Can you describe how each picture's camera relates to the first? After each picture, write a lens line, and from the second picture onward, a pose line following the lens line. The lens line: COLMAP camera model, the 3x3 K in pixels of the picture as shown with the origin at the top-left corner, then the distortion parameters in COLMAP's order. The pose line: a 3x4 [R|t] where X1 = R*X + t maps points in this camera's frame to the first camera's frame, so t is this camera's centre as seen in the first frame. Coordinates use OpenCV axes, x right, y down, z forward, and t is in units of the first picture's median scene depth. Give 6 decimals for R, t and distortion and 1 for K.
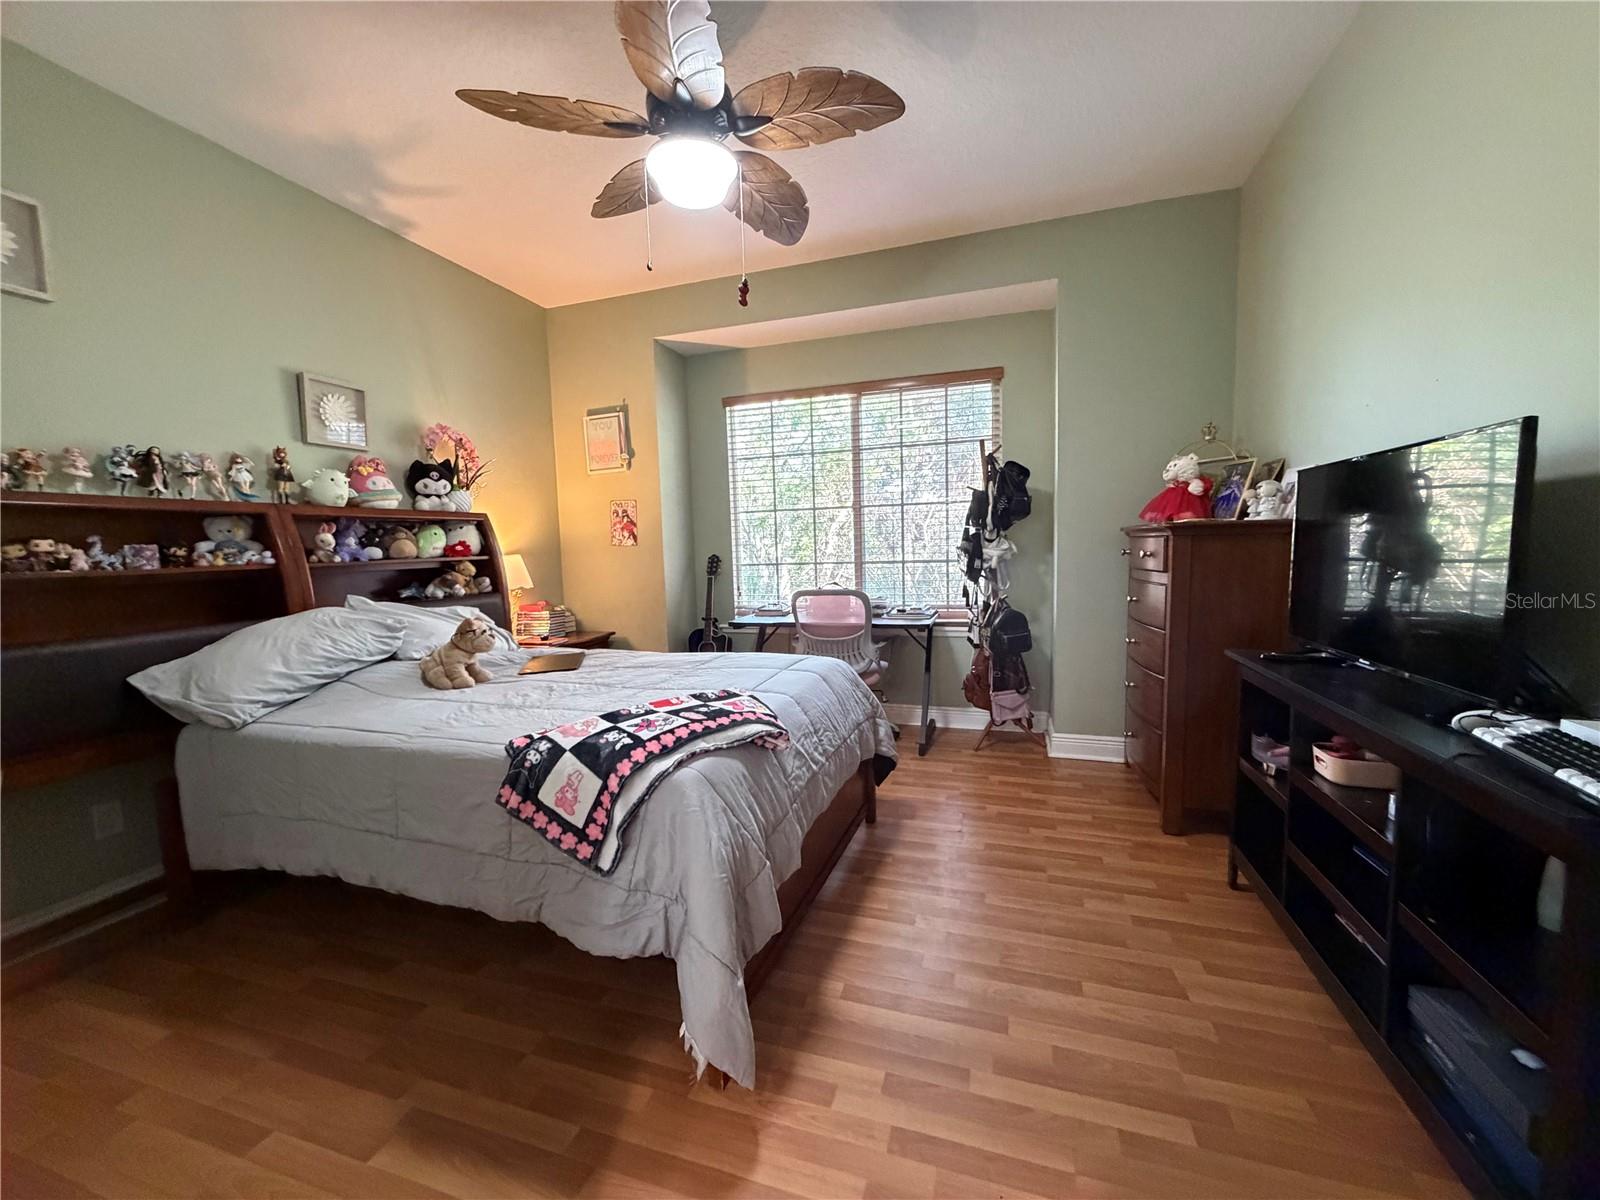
lens RADIAL K [[639.2, 0, 797.5], [0, 639.2, 599.0], [0, 0, 1]] dist [0.000633, -0.000125]
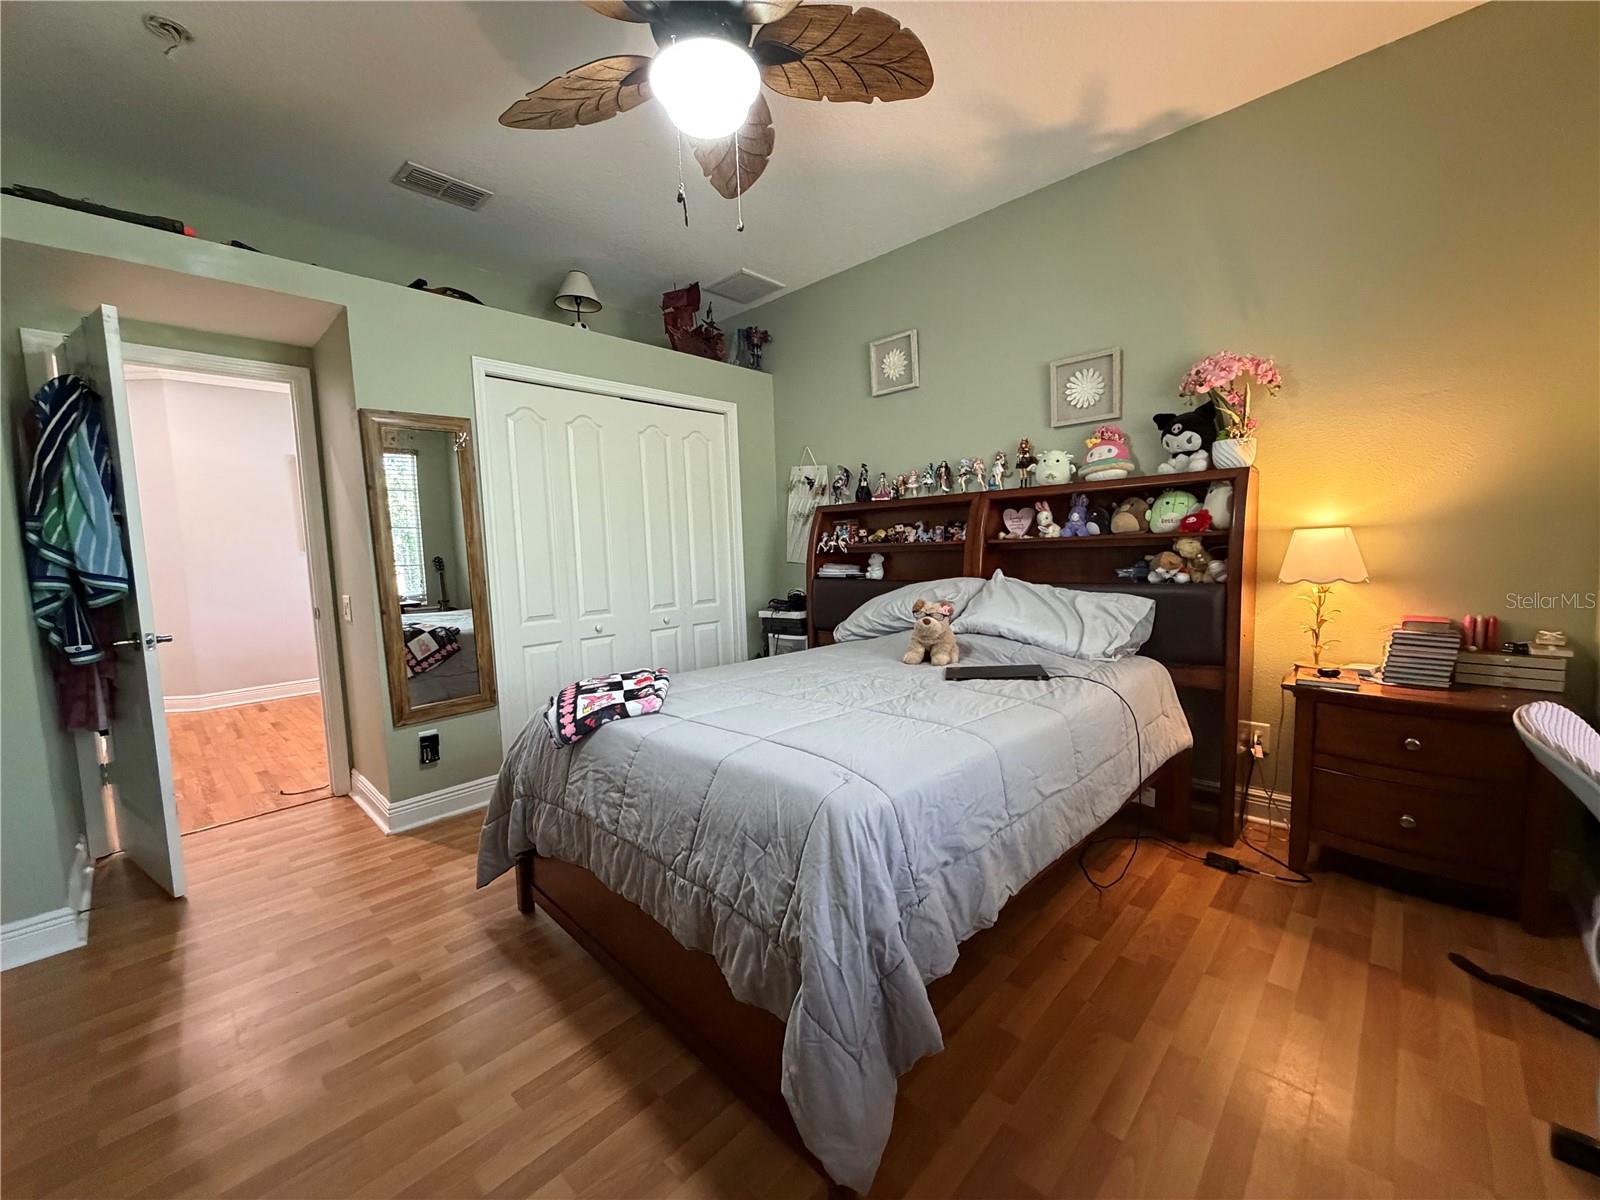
lens RADIAL K [[639.2, 0, 796.9], [0, 639.2, 602.6], [0, 0, 1]] dist [0.000633, -0.000125]
pose [[-0.430389, 0.128518, -0.893448, 0.432294], [-0.025810, 0.987655, 0.154502, -0.105200], [0.902275, 0.089556, -0.421758, 1.081683]]
